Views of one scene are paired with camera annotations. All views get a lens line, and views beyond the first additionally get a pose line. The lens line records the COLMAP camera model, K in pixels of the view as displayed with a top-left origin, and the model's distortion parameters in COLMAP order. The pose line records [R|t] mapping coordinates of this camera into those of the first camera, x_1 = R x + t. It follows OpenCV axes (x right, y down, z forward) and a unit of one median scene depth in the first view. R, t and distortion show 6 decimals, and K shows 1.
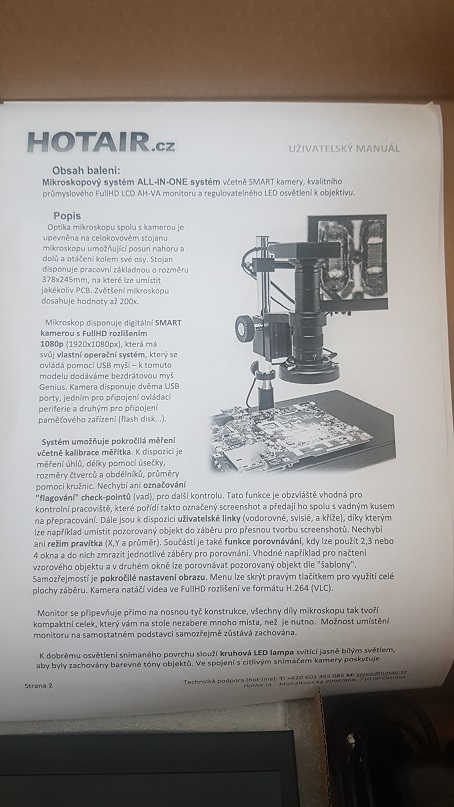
lens RADIAL K [[656.1, 0, 224.9], [0, 656.1, 404.5], [0, 0, 1]] dist [0.019394, -0.054534]
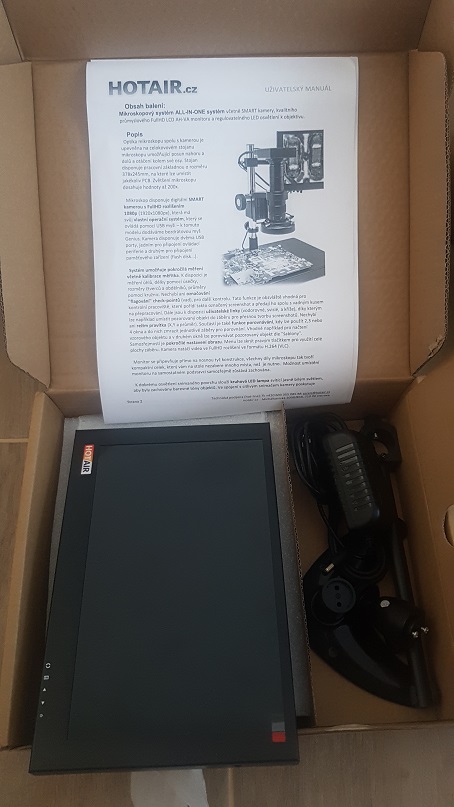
lens RADIAL K [[656.1, 0, 234.6], [0, 656.1, 401.9], [0, 0, 1]] dist [0.019394, -0.054534]
pose [[0.999572, -0.022875, 0.018222, -0.029500], [0.018367, 0.975875, 0.217558, 0.021907], [-0.022759, -0.217130, 0.975877, -0.817530]]
